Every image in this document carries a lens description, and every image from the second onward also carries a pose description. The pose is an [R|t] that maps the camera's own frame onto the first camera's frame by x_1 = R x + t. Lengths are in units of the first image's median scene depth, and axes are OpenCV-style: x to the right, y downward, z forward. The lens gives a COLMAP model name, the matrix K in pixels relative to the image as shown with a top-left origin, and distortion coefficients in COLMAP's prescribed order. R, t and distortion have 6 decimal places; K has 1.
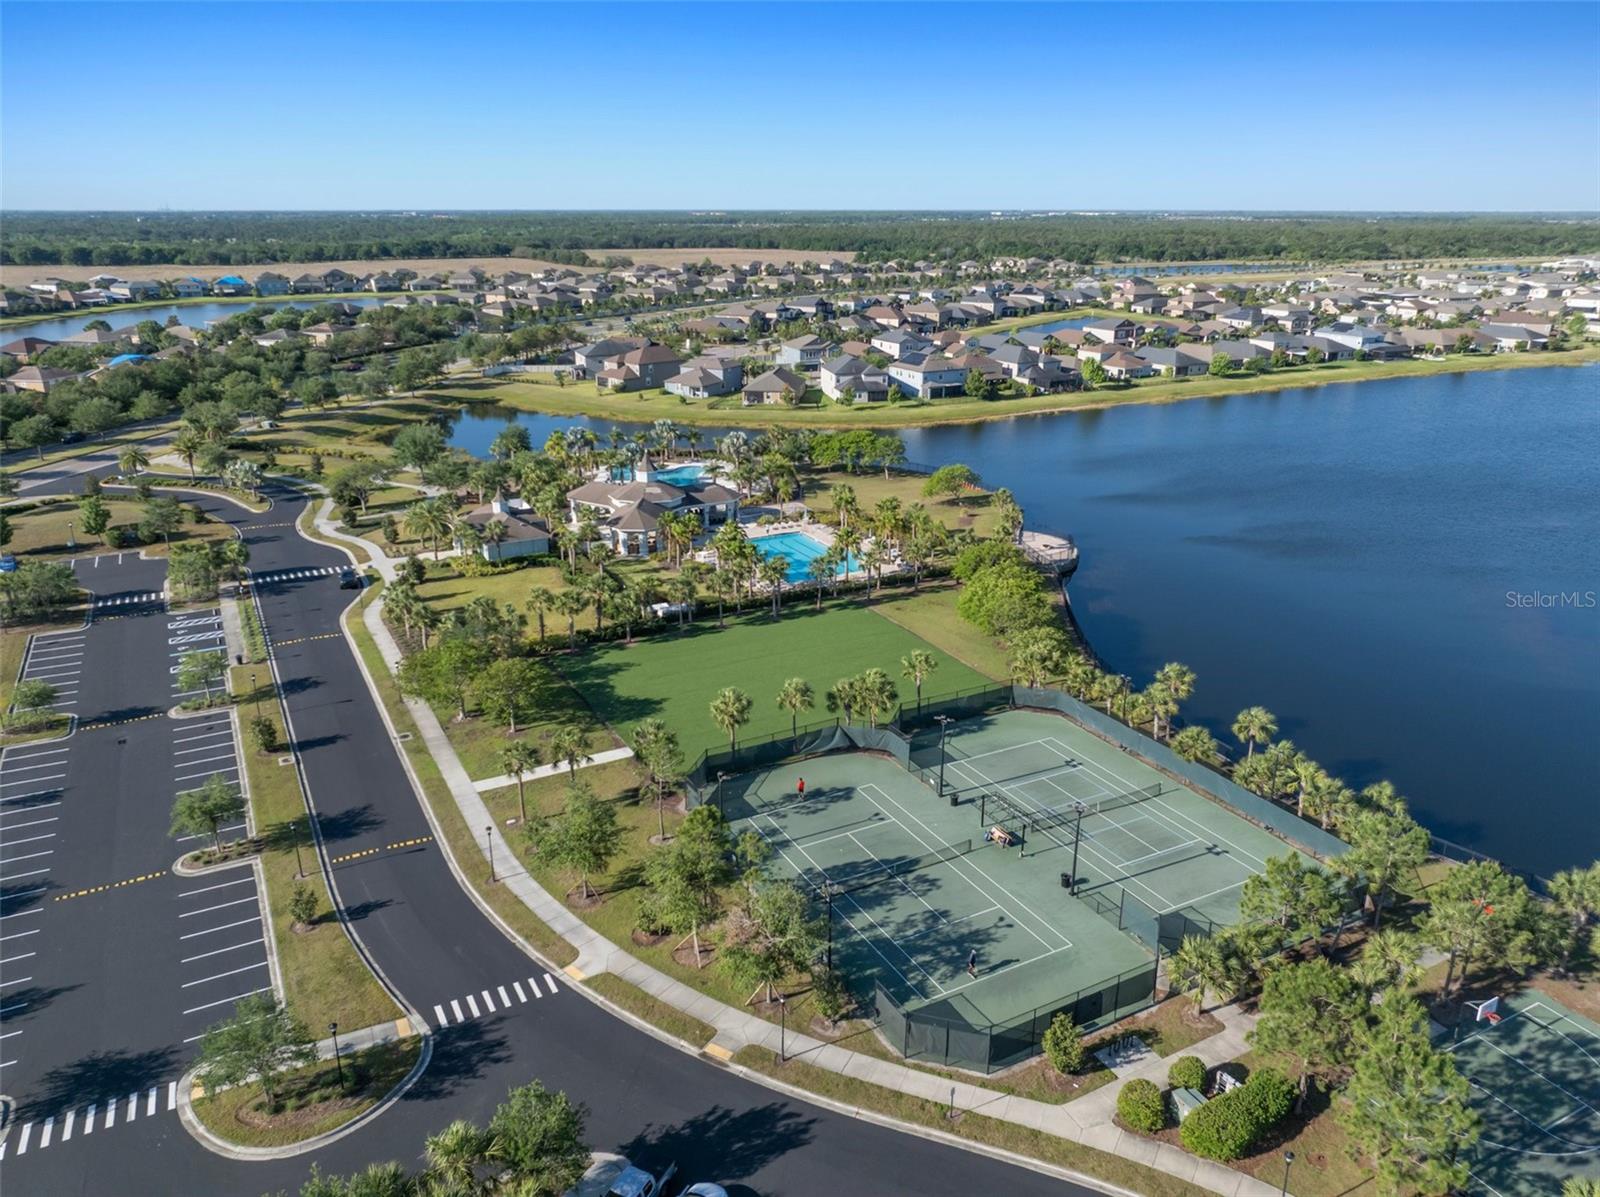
lens RADIAL K [[1141.4, 0, 800.0], [0, 1141.4, 598.5], [0, 0, 1]] dist [0.002061, -0.001067]
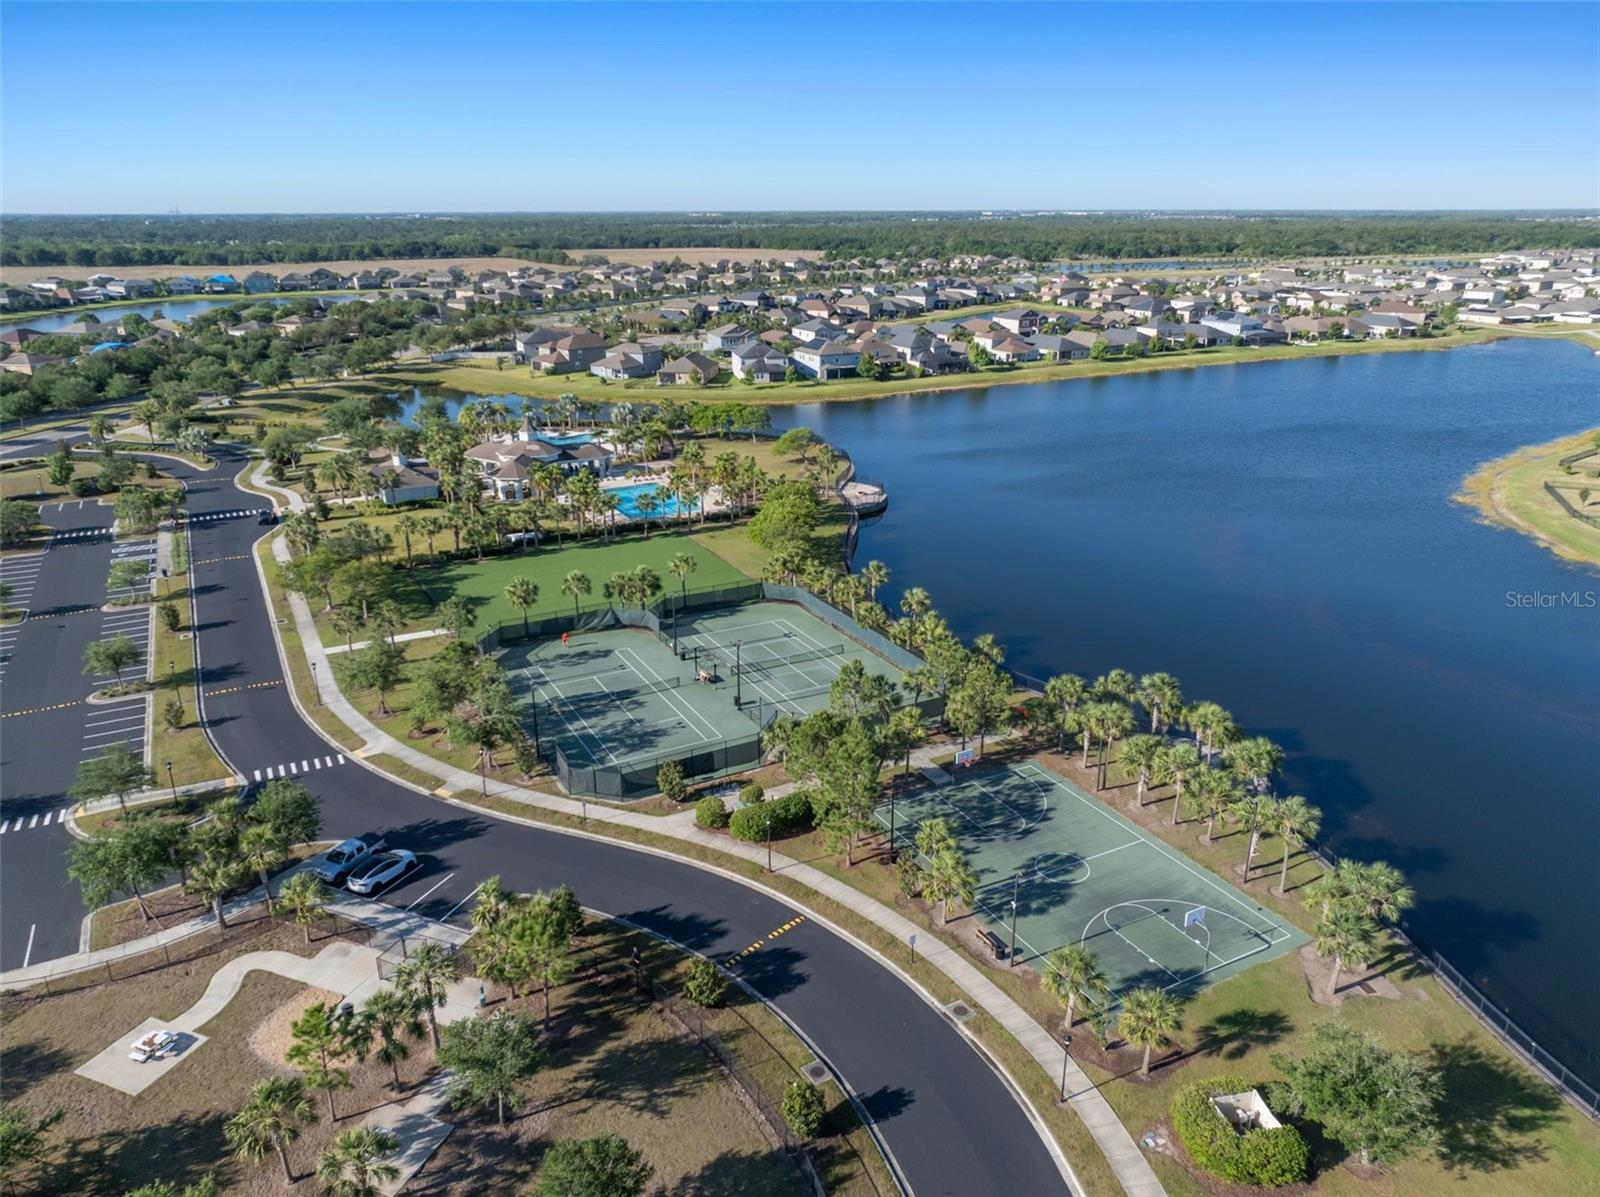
lens RADIAL K [[1118.5, 0, 800.0], [0, 1118.5, 598.5], [0, 0, 1]] dist [0.001425, 0.000379]
pose [[0.999993, -0.003642, -0.000630, 0.088118], [0.003645, 0.999977, 0.005668, 0.033283], [0.000609, -0.005670, 0.999984, -0.095958]]
